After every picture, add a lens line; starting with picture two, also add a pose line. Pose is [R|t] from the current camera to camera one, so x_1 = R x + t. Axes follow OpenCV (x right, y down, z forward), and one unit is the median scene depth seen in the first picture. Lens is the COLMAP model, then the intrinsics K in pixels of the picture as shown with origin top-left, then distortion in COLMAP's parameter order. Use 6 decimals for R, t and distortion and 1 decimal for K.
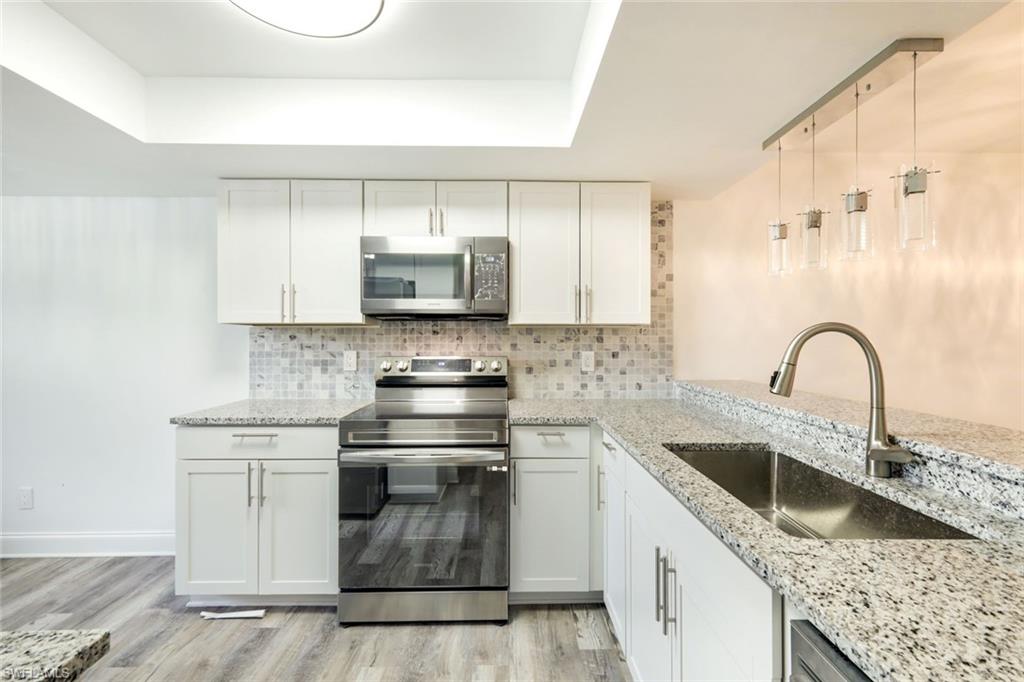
lens RADIAL K [[458.1, 0, 510.8], [0, 458.1, 339.8], [0, 0, 1]] dist [0.002166, 0.000204]
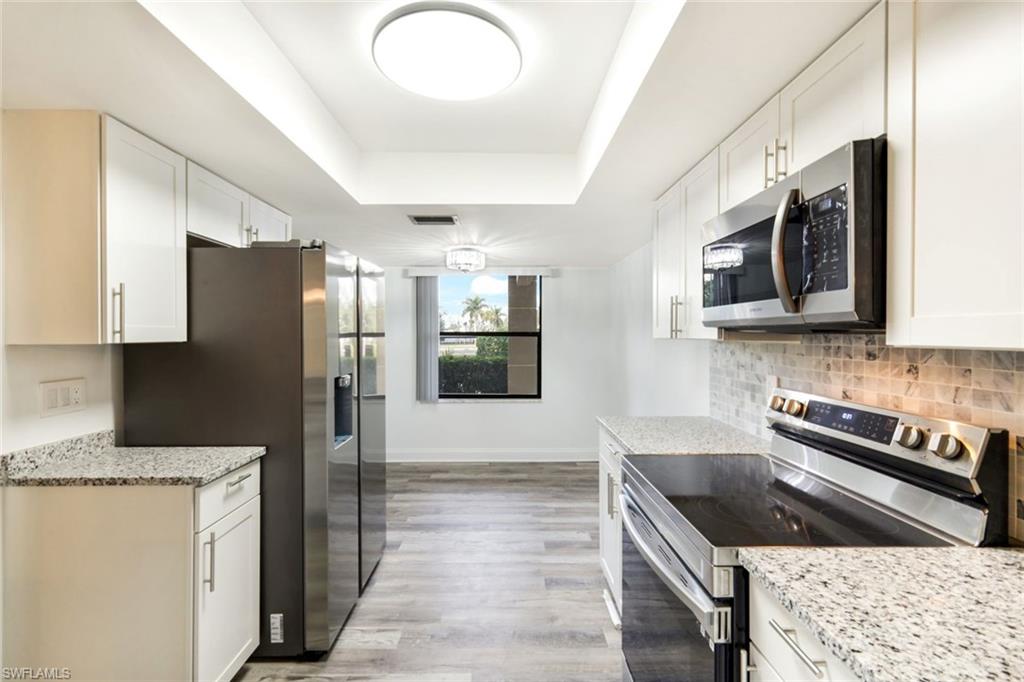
lens RADIAL K [[458.1, 0, 510.8], [0, 458.1, 339.8], [0, 0, 1]] dist [0.002166, 0.000204]
pose [[-0.019328, 0.014680, -0.999705, 0.367751], [-0.002660, 0.999888, 0.014734, -0.040680], [0.999810, 0.002944, -0.019287, 0.602979]]
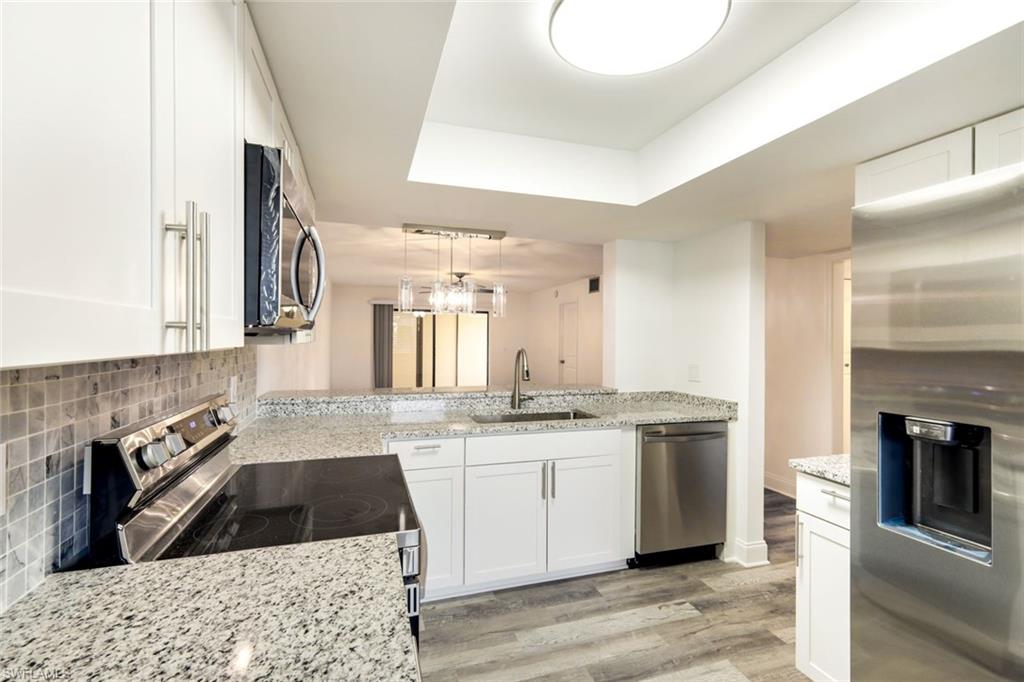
lens RADIAL K [[458.1, 0, 510.8], [0, 458.1, 339.8], [0, 0, 1]] dist [0.002166, 0.000204]
pose [[-0.290601, -0.000579, 0.956844, -0.689491], [0.001246, 0.999999, 0.000983, -0.037214], [-0.956844, 0.001477, -0.290600, 0.786221]]
